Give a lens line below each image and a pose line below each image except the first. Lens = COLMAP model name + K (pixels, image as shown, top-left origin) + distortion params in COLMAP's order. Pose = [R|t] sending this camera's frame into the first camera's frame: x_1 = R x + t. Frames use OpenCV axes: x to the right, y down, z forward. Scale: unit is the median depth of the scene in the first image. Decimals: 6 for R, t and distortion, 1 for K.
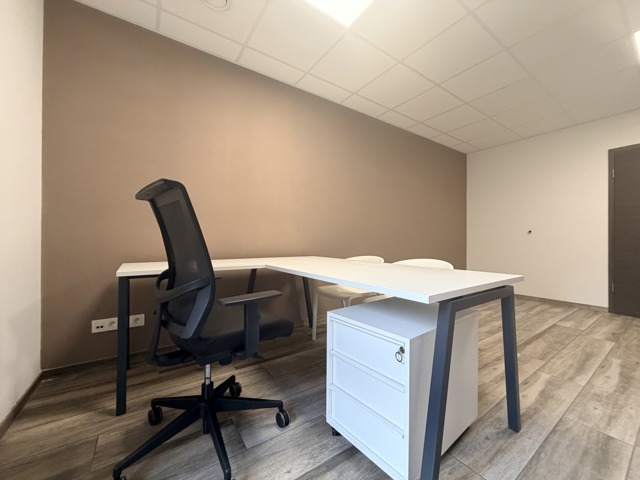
lens RADIAL K [[256.5, 0, 322.1], [0, 256.5, 240.8], [0, 0, 1]] dist [-0.002534, -0.000116]
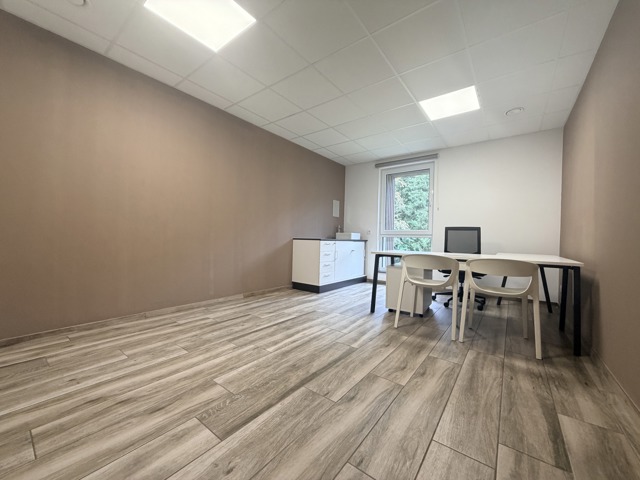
lens RADIAL K [[256.5, 0, 316.4], [0, 256.5, 238.4], [0, 0, 1]] dist [-0.002534, -0.000116]
pose [[-0.954080, -0.032123, -0.297824, 1.351209], [-0.032084, 0.999473, -0.005022, 0.016463], [0.297828, 0.004764, -0.954608, 2.137584]]
